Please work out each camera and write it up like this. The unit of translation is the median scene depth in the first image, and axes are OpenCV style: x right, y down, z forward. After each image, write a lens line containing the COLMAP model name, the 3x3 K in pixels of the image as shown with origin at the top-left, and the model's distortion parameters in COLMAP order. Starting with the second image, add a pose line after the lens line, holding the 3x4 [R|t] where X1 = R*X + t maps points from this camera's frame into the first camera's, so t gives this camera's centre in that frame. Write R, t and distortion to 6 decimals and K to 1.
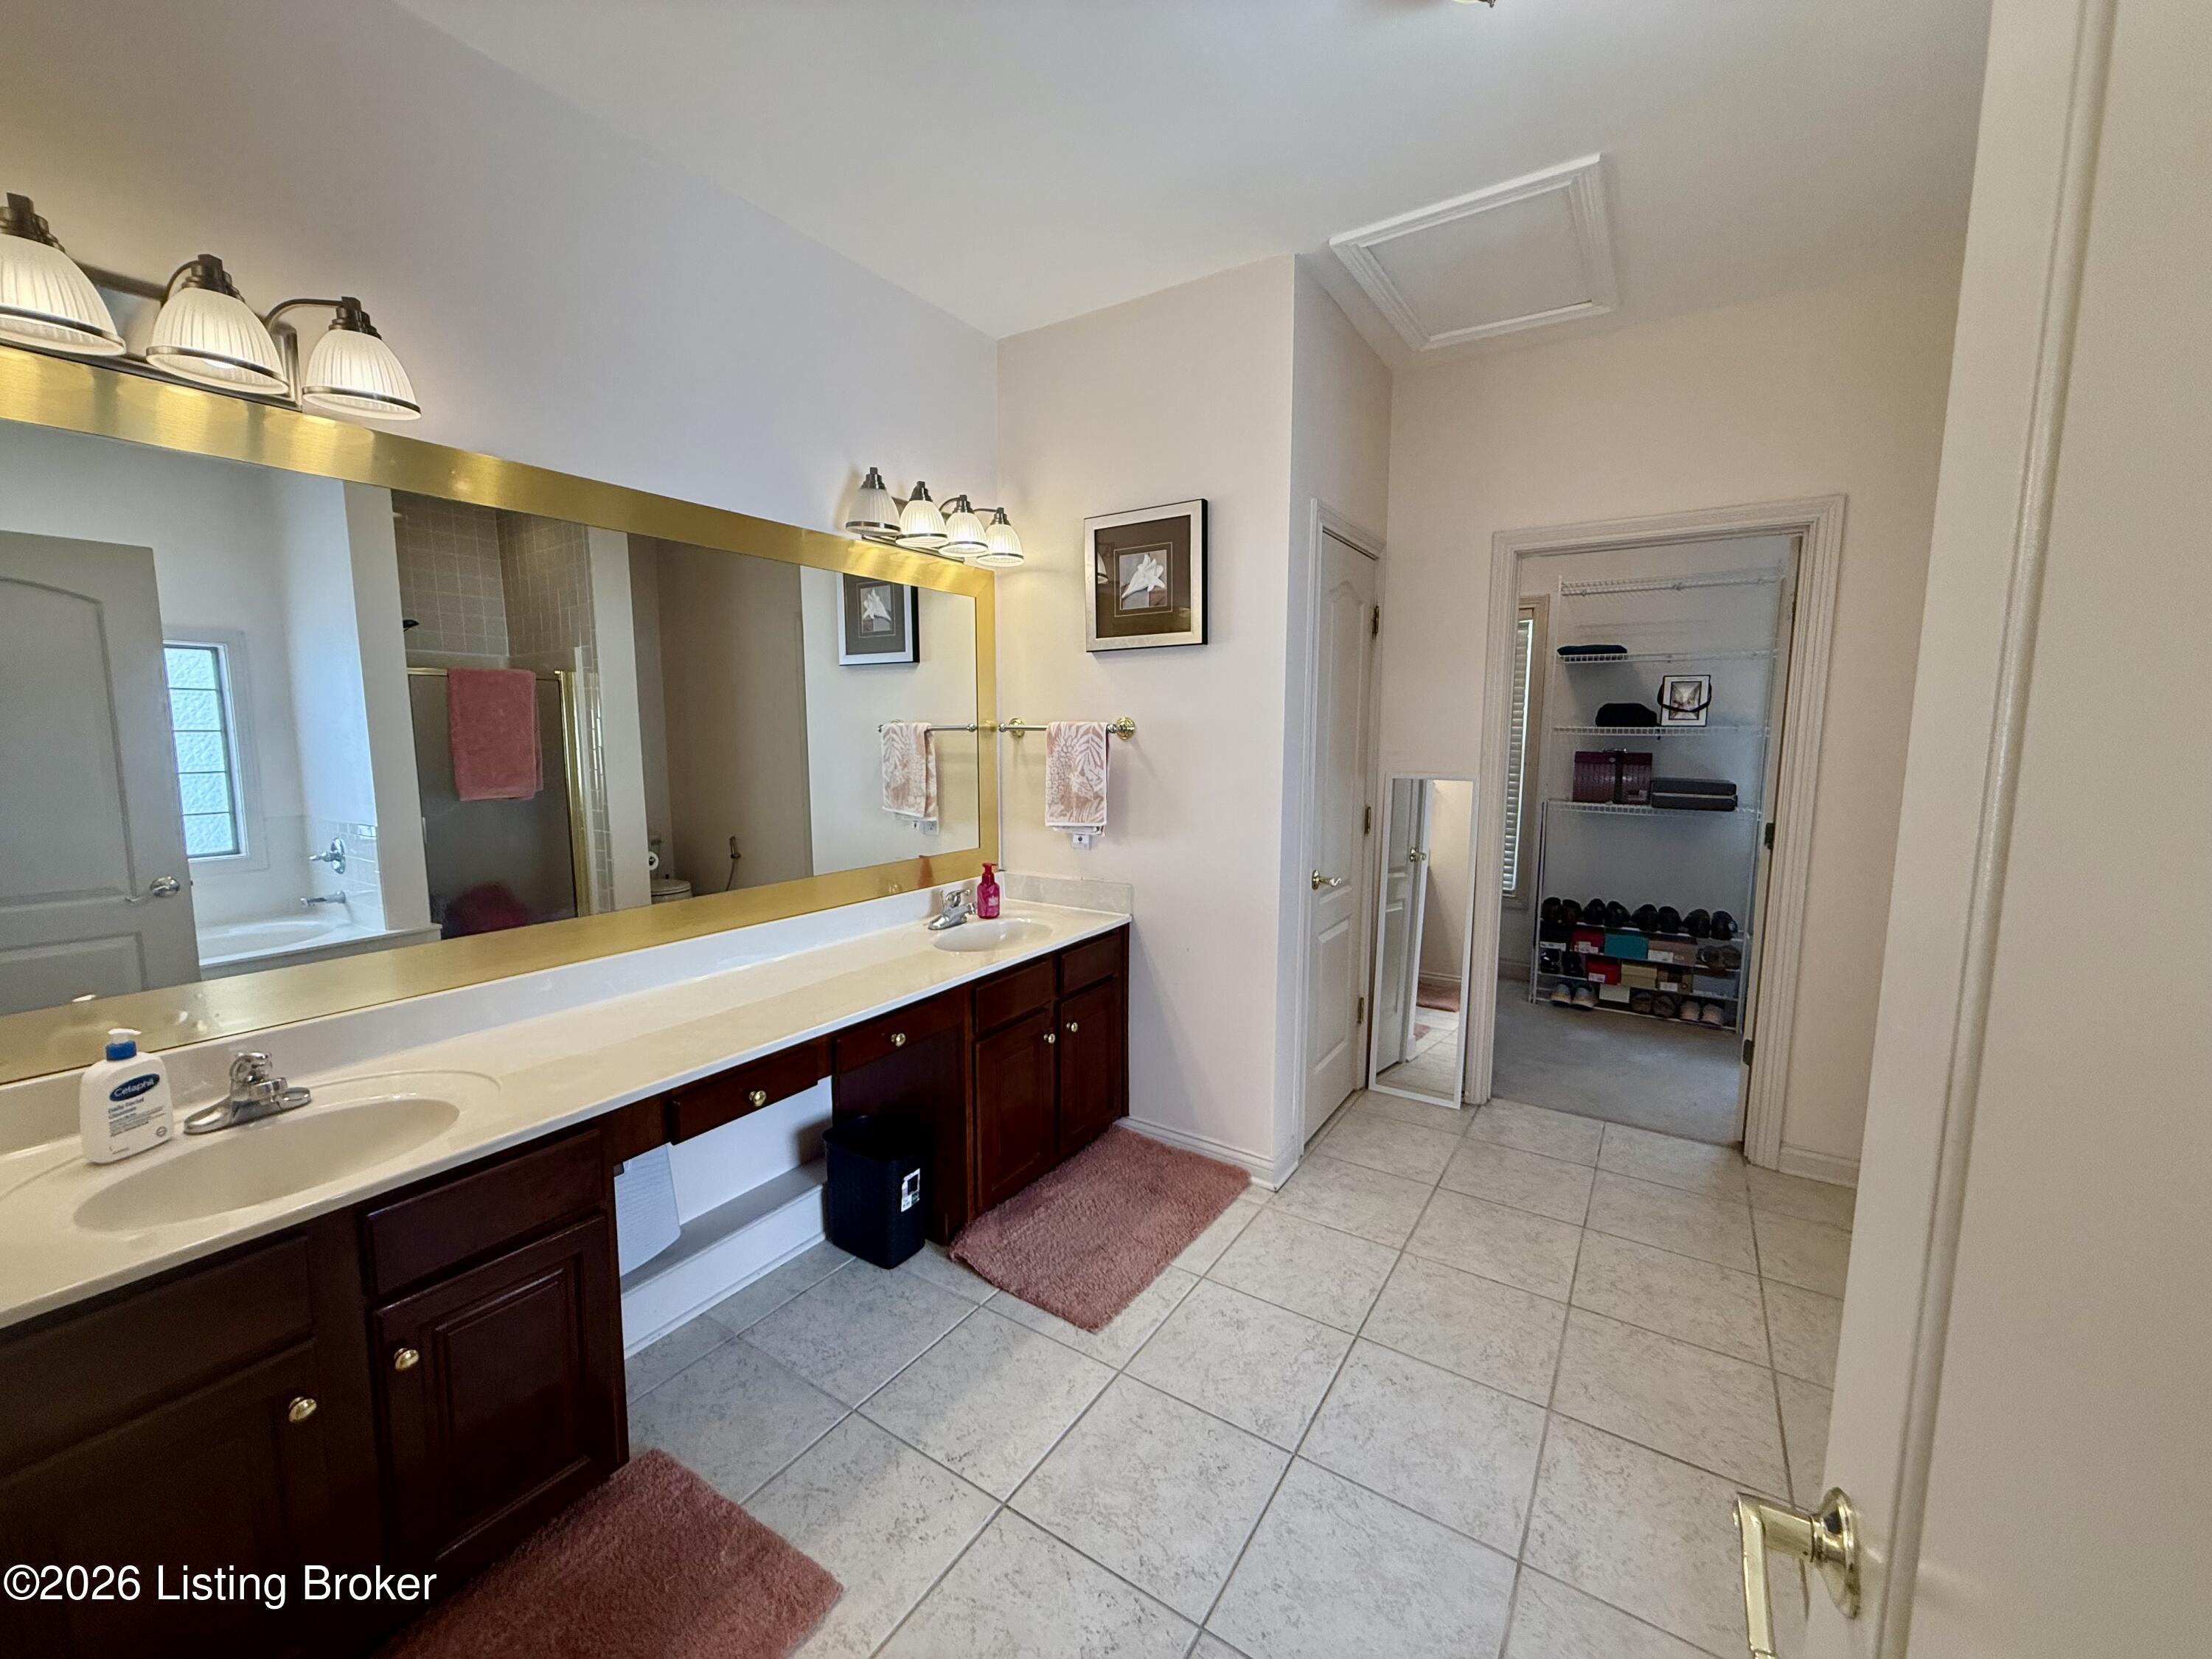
lens RADIAL K [[887.0, 0, 1101.6], [0, 887.0, 834.0], [0, 0, 1]] dist [-0.001198, 0.000045]
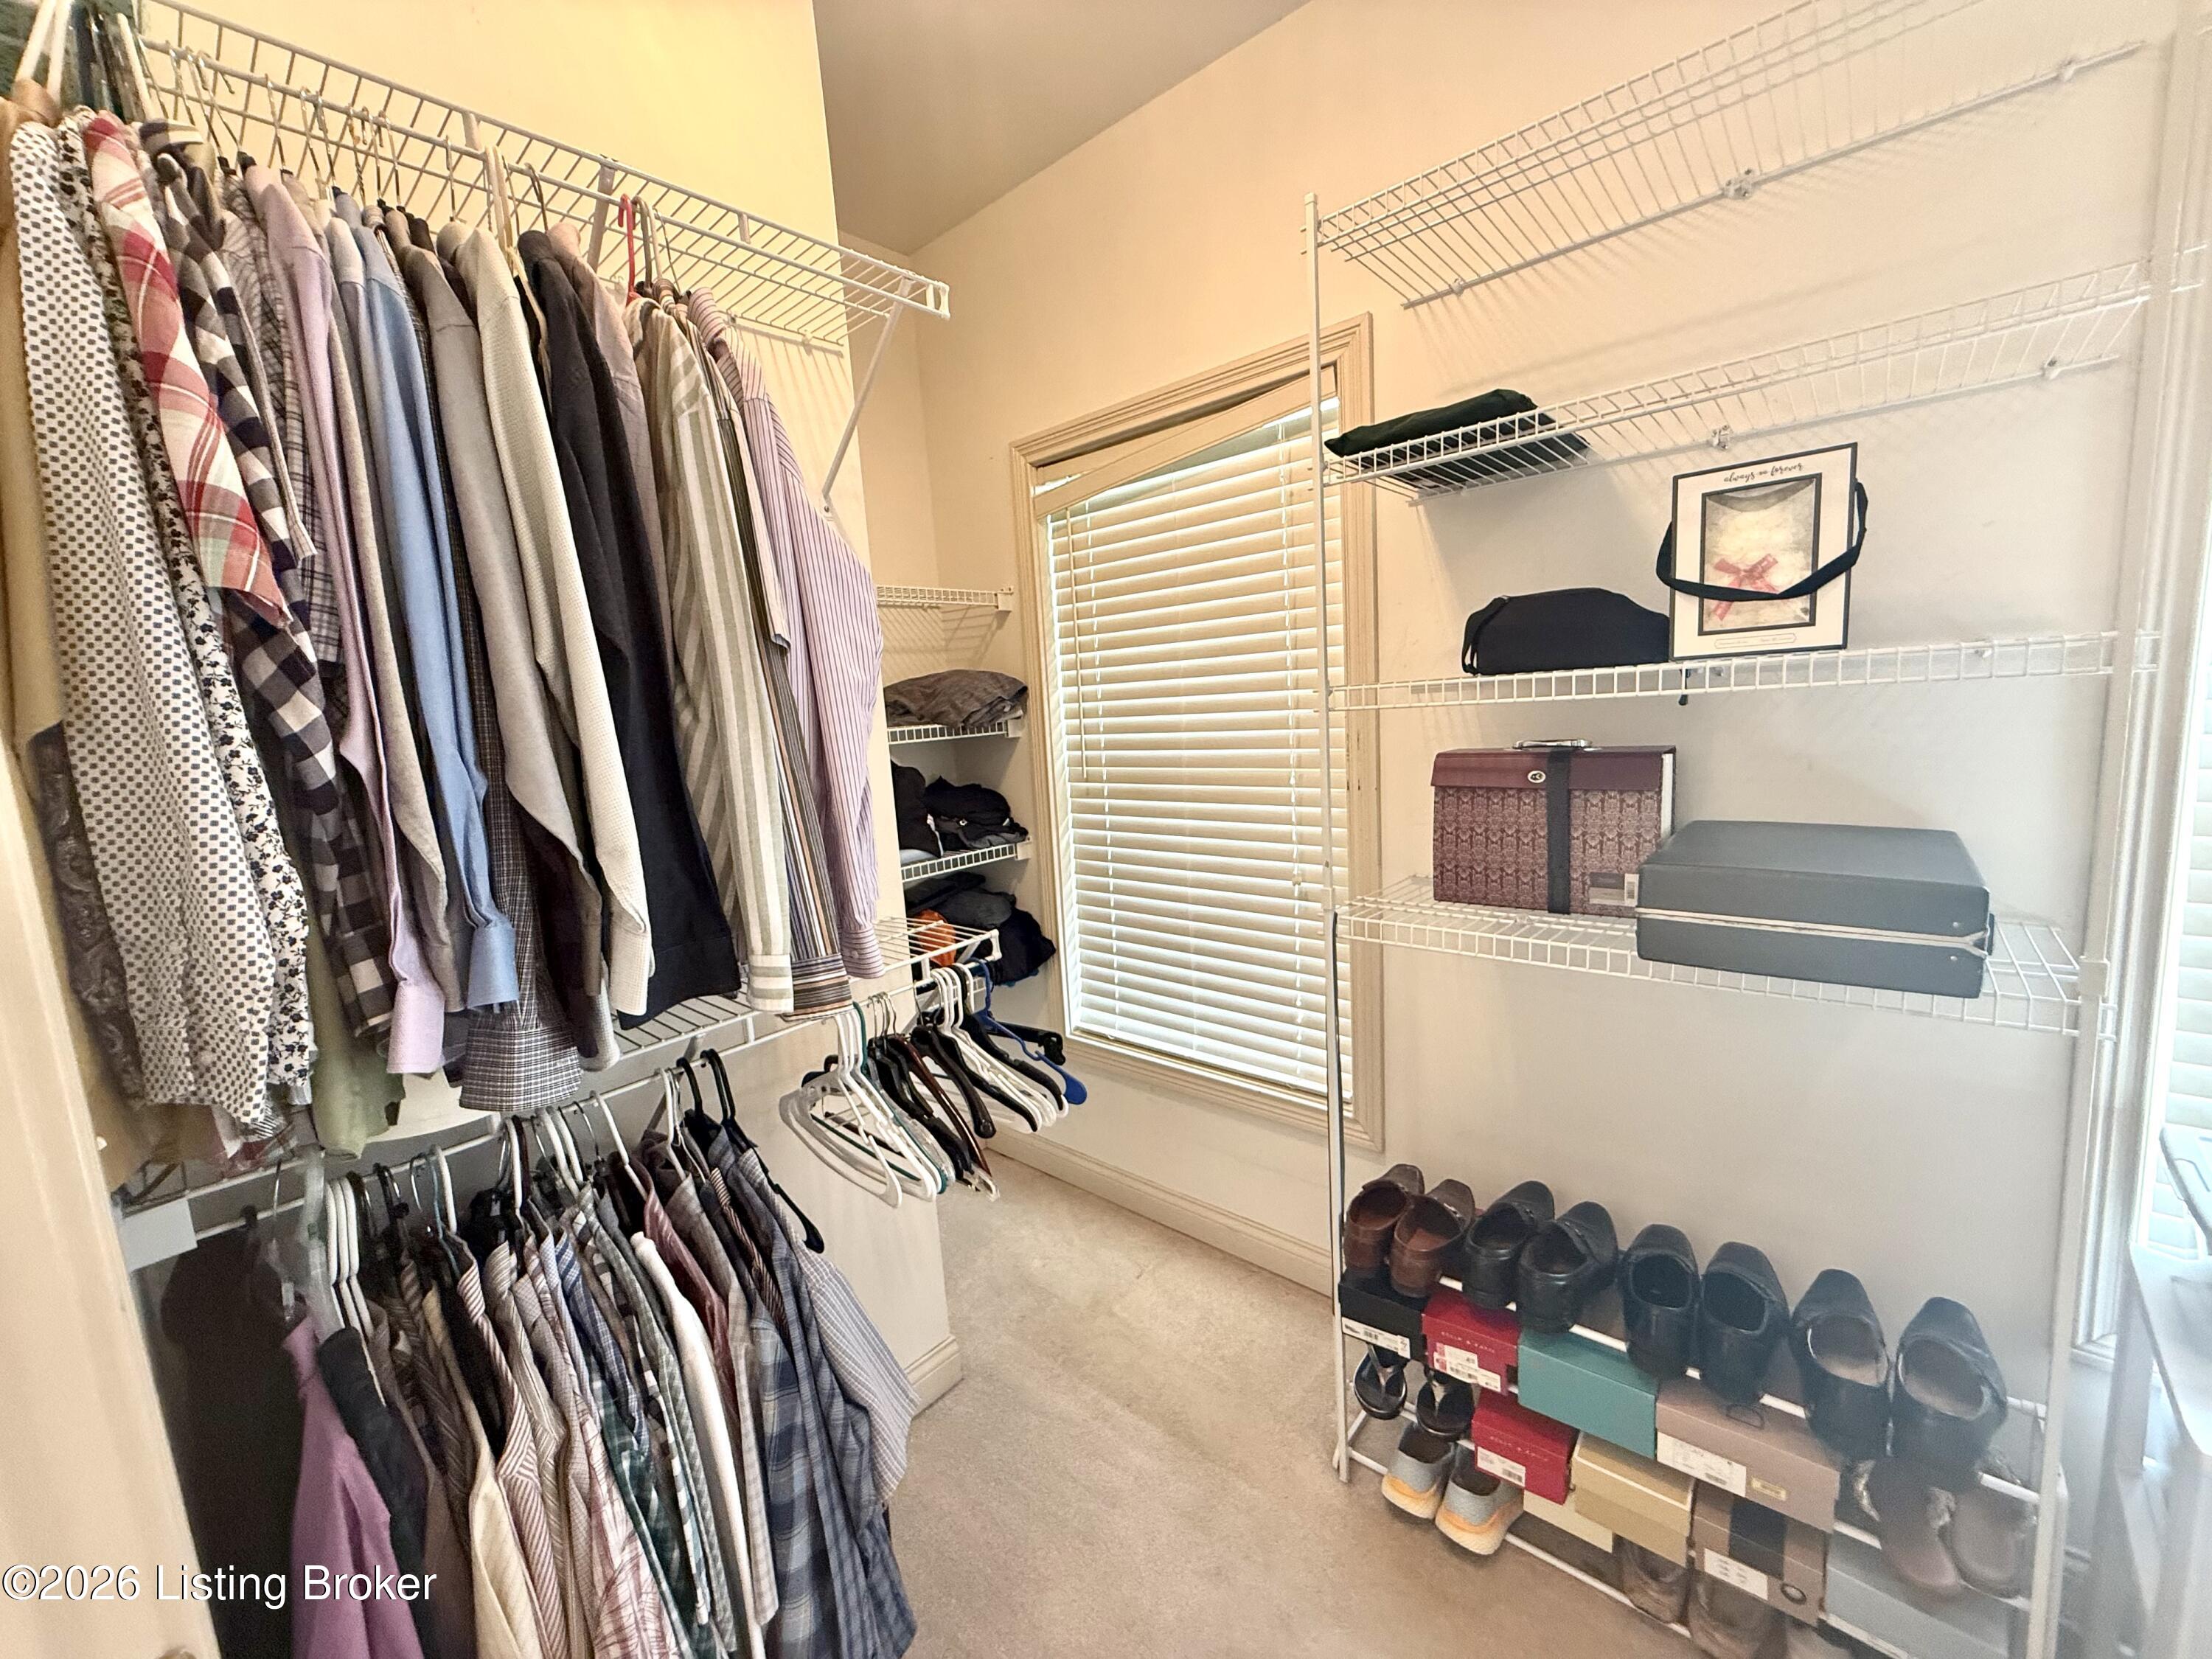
lens RADIAL K [[887.0, 0, 1108.8], [0, 887.0, 823.5], [0, 0, 1]] dist [-0.001198, 0.000045]
pose [[0.986900, -0.044004, -0.155218, 0.491464], [0.047836, 0.998634, 0.021037, -0.083334], [0.154080, -0.028186, 0.987656, 0.687860]]
